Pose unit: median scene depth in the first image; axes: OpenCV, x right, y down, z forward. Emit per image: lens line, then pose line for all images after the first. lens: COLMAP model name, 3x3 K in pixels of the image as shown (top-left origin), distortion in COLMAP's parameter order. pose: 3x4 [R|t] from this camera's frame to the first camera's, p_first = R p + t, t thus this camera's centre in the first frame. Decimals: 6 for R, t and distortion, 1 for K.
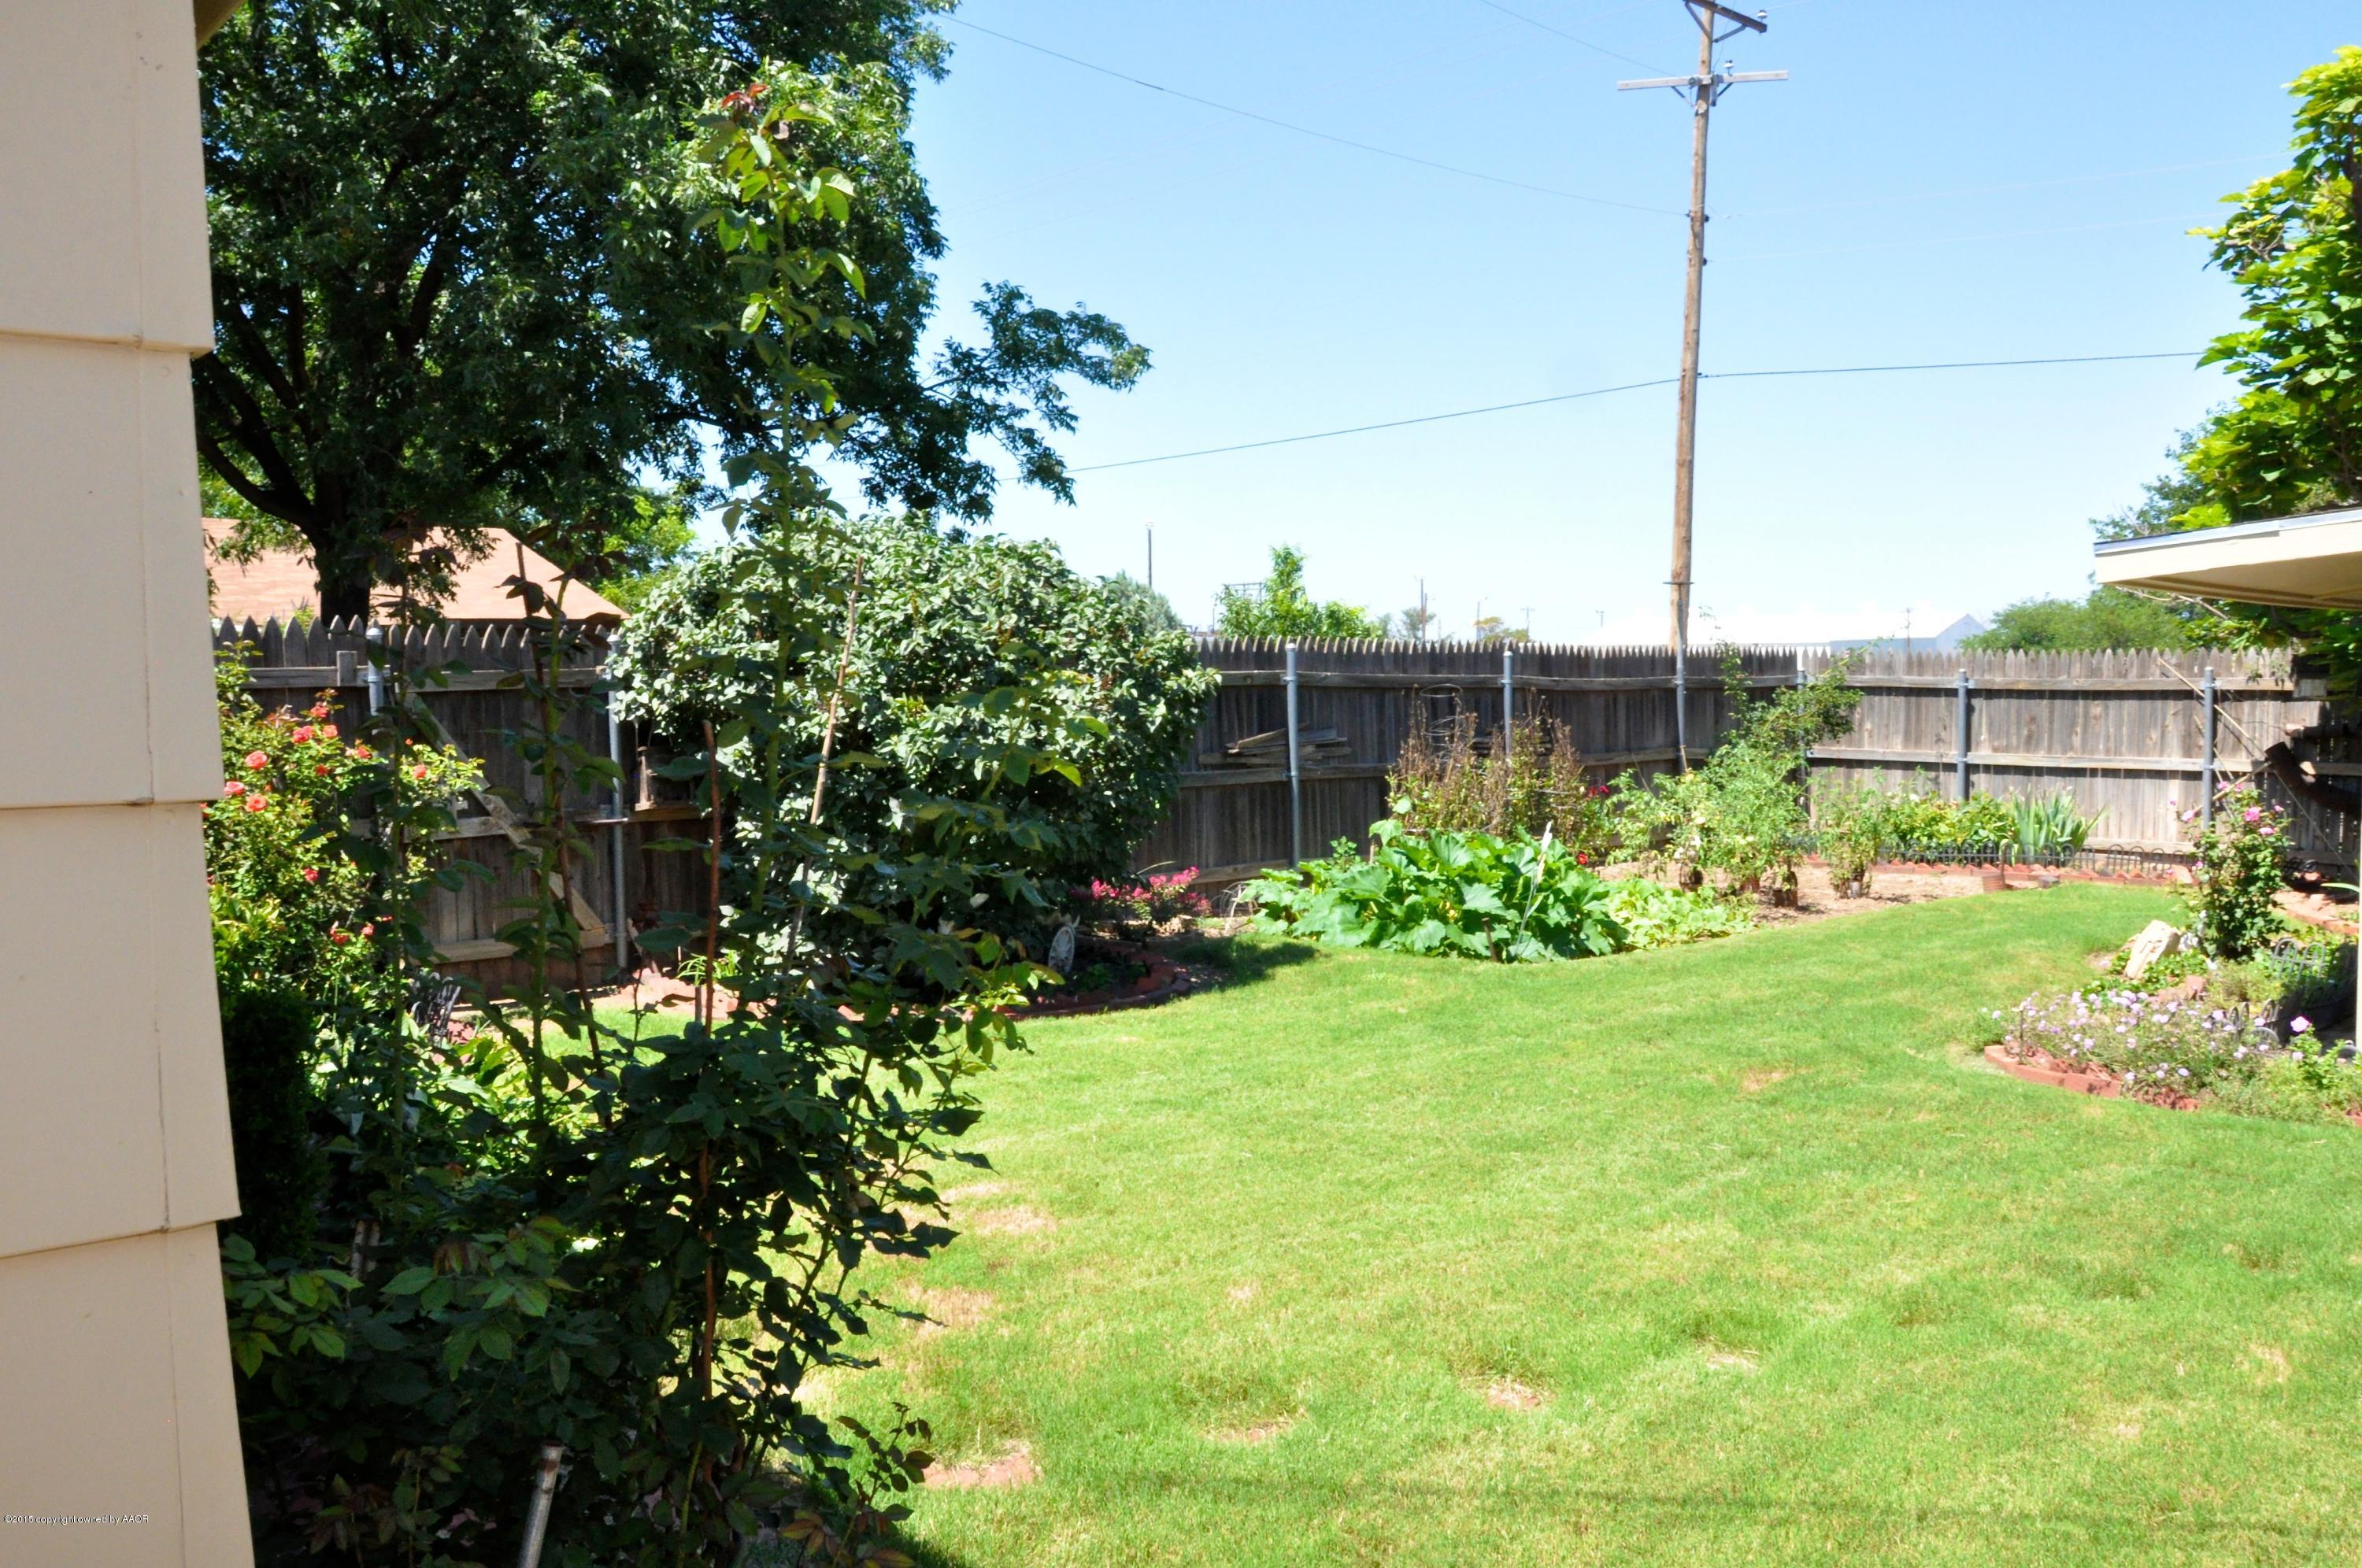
lens RADIAL K [[1871.0, 0, 1173.3], [0, 1871.0, 772.7], [0, 0, 1]] dist [-0.149295, 0.119237]
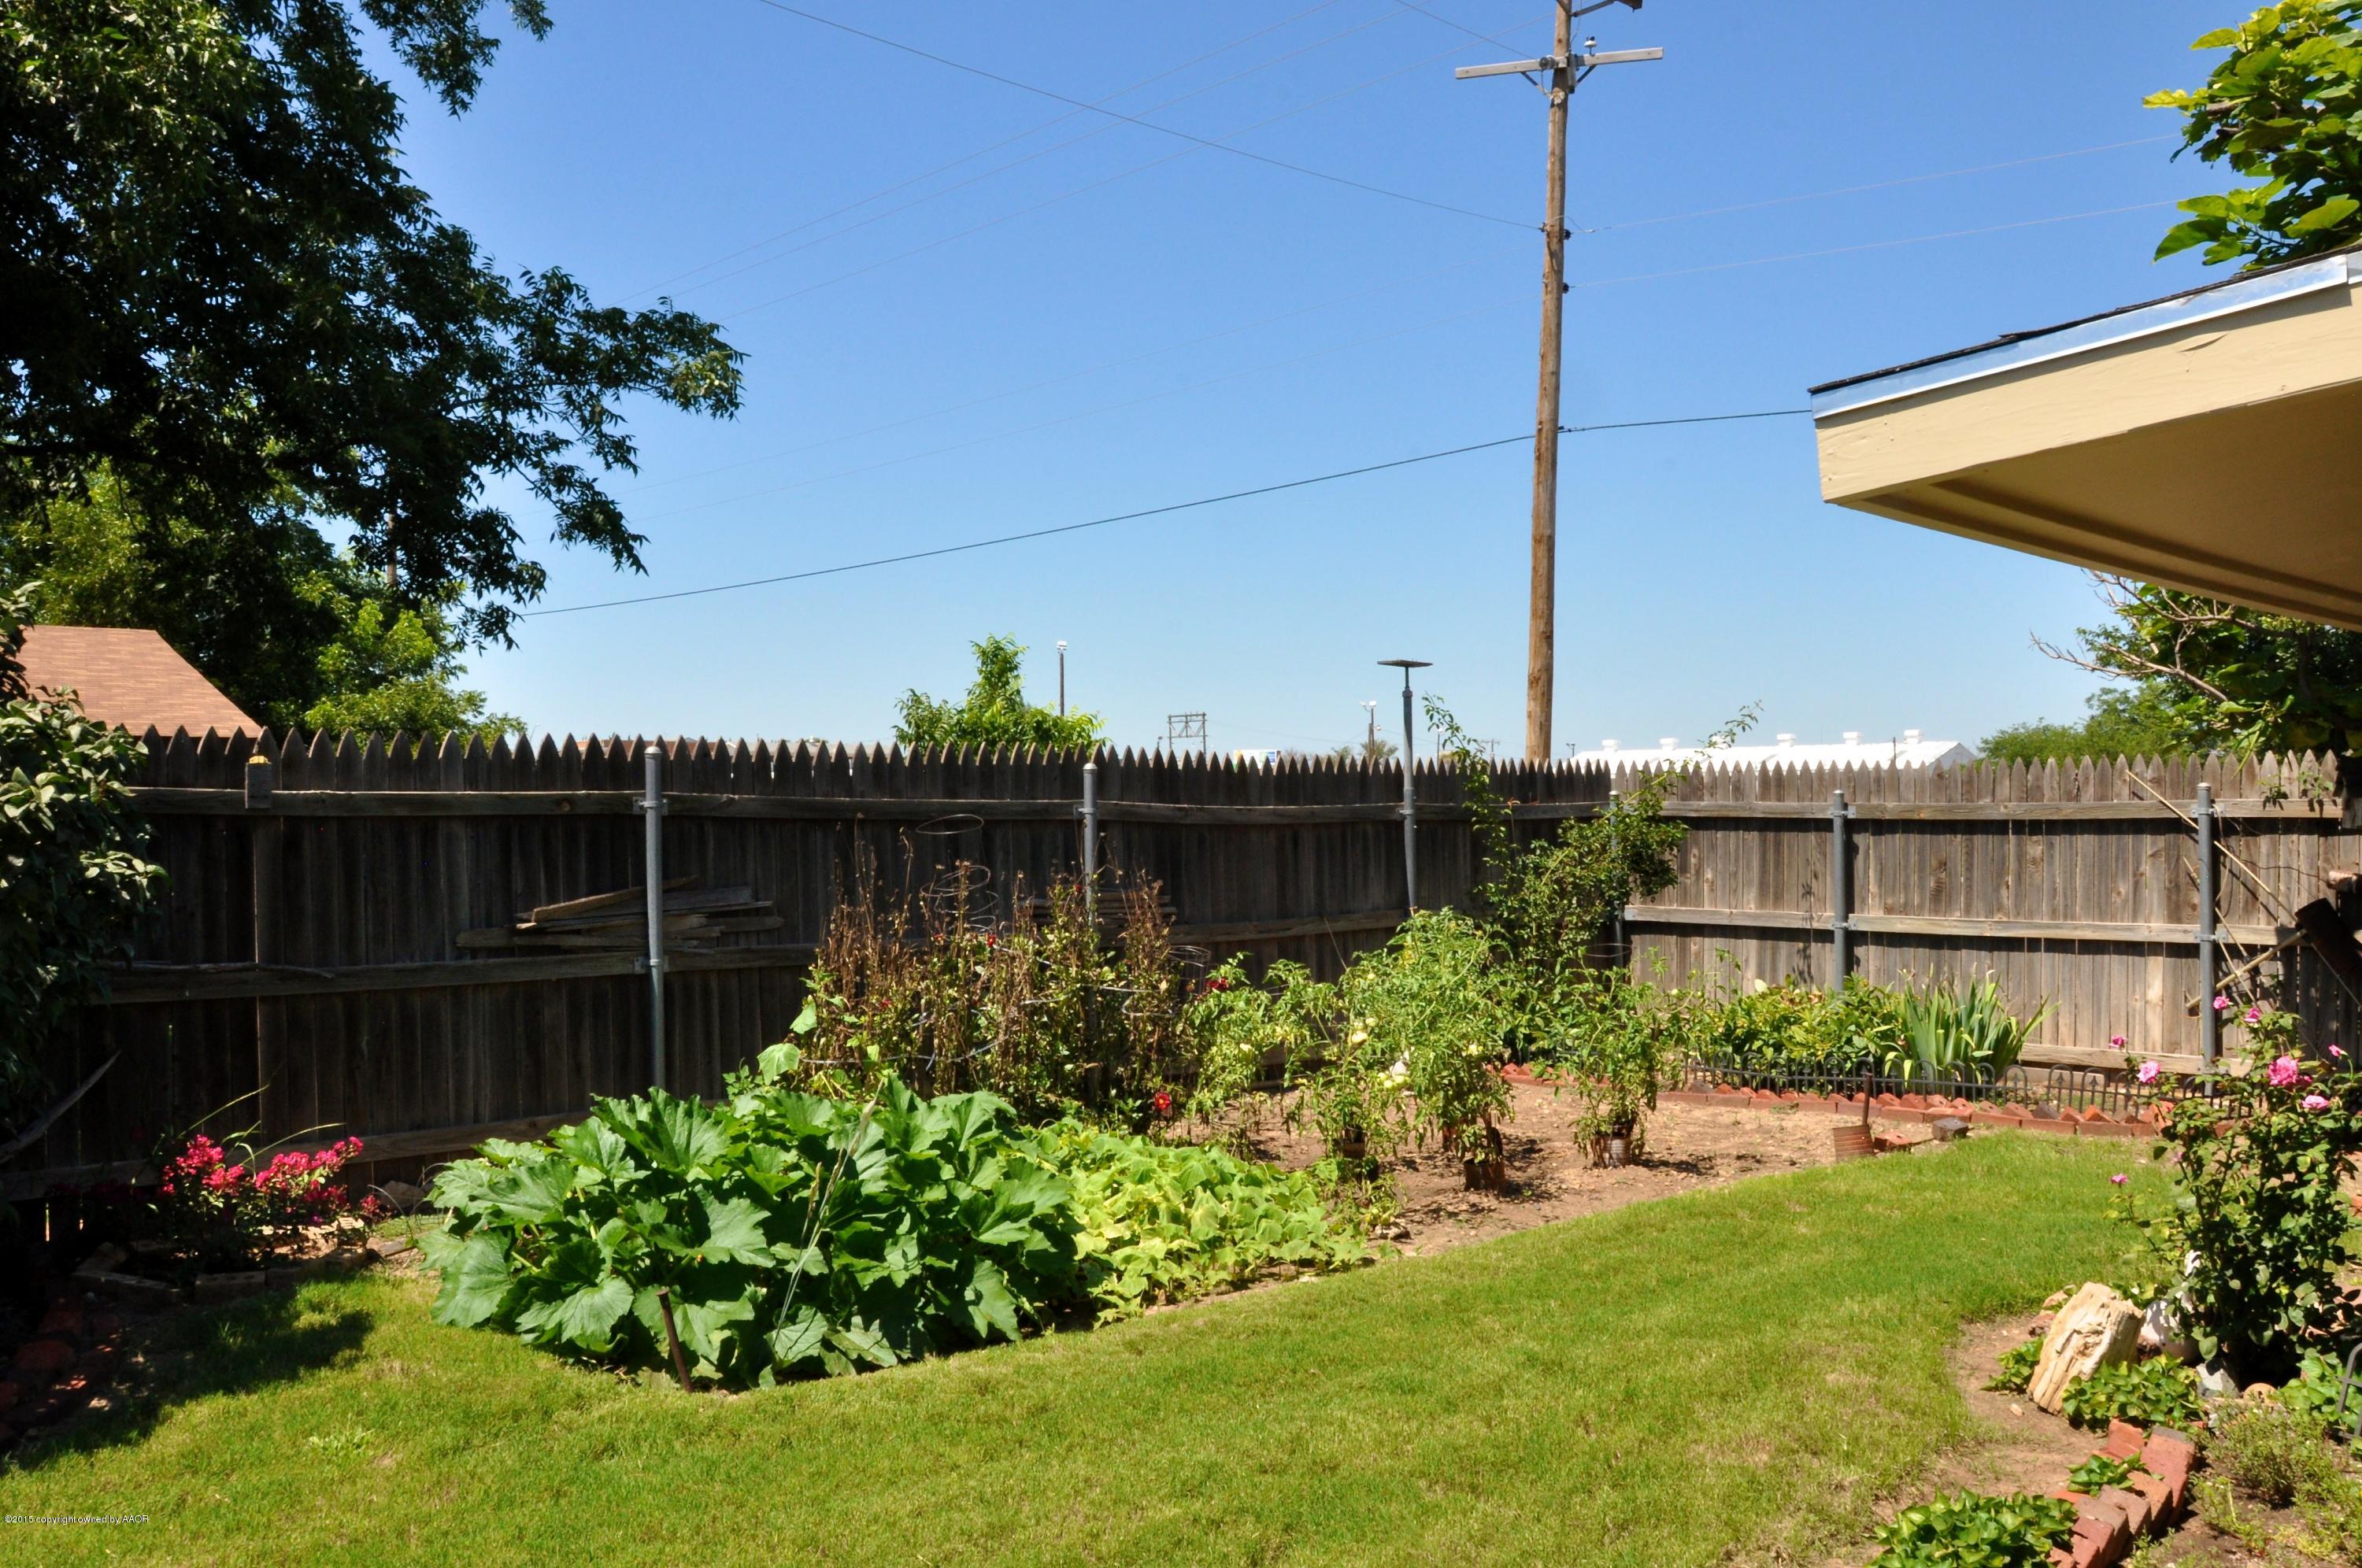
lens RADIAL K [[1973.1, 0, 1182.3], [0, 1973.1, 776.3], [0, 0, 1]] dist [-0.130783, 0.159365]
pose [[0.999700, 0.000501, 0.024486, 0.223997], [0.001230, 0.997501, -0.070638, -0.014768], [-0.024460, 0.070647, 0.997201, 0.374556]]
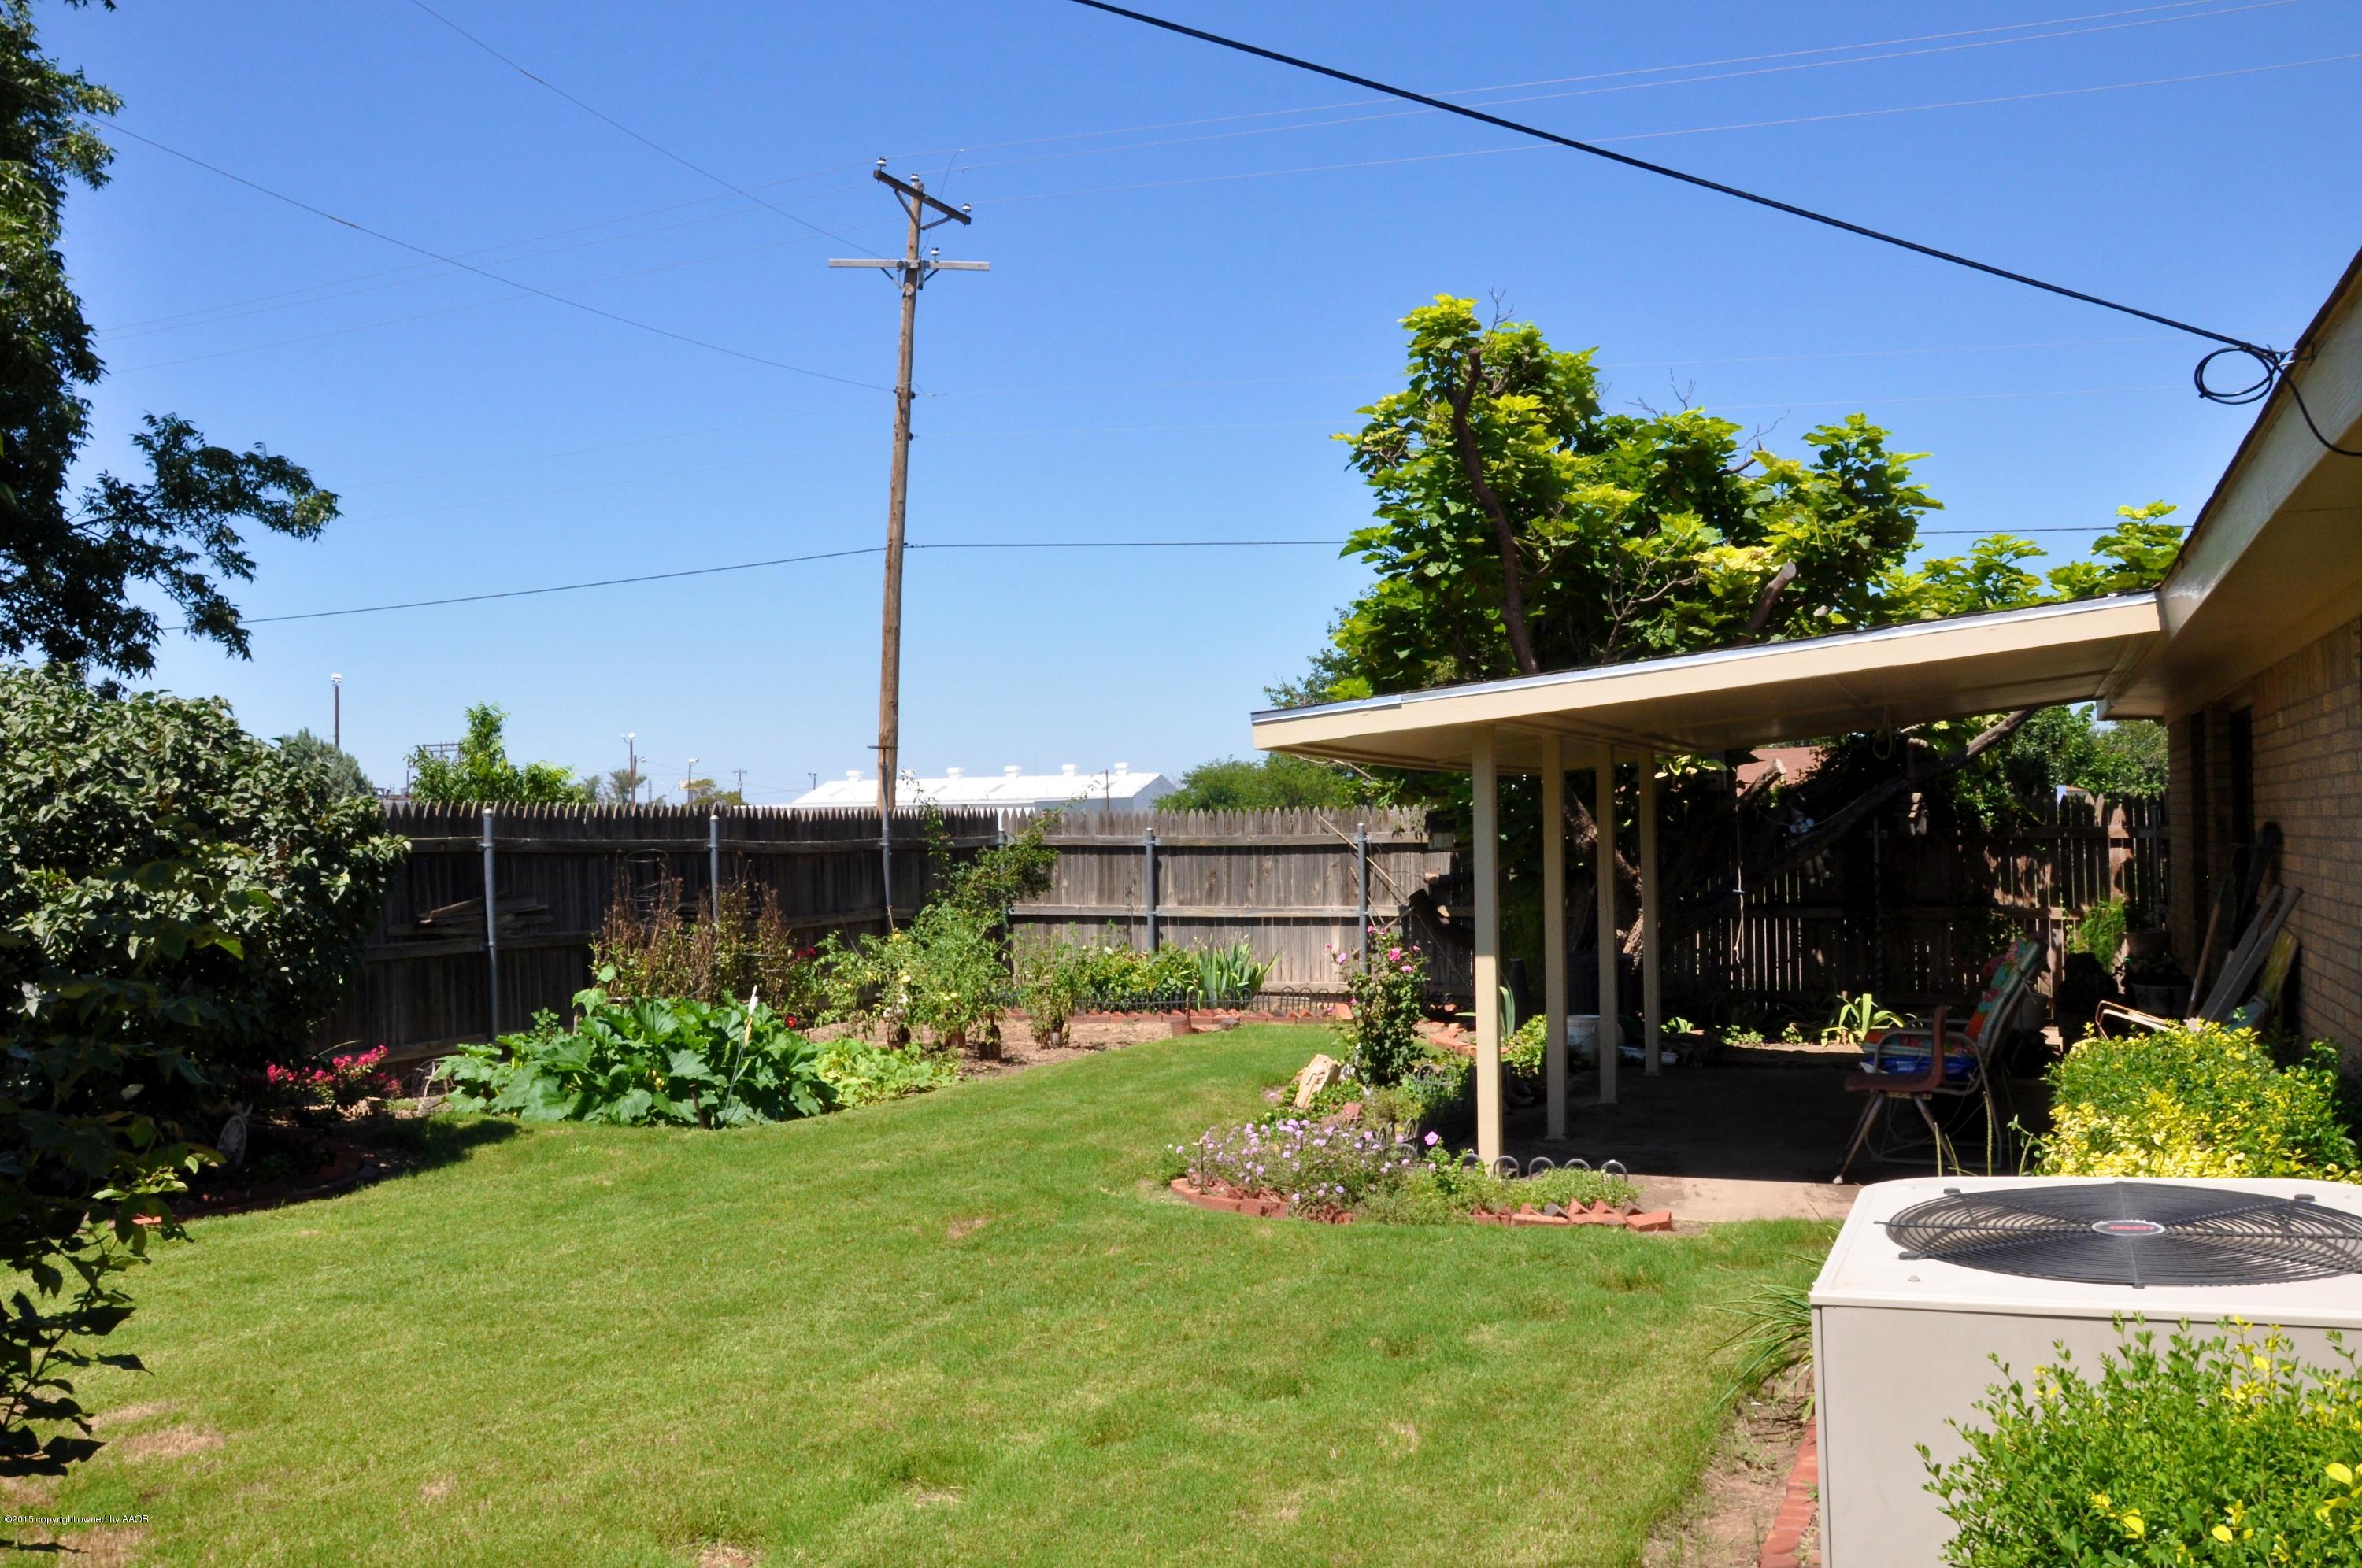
lens RADIAL K [[1882.7, 0, 1173.2], [0, 1882.7, 770.7], [0, 0, 1]] dist [-0.149501, 0.136027]
pose [[0.915092, 0.004811, 0.403217, 0.001643], [0.030720, 0.996191, -0.081603, 0.000172], [-0.402074, 0.087061, 0.911459, -0.014338]]
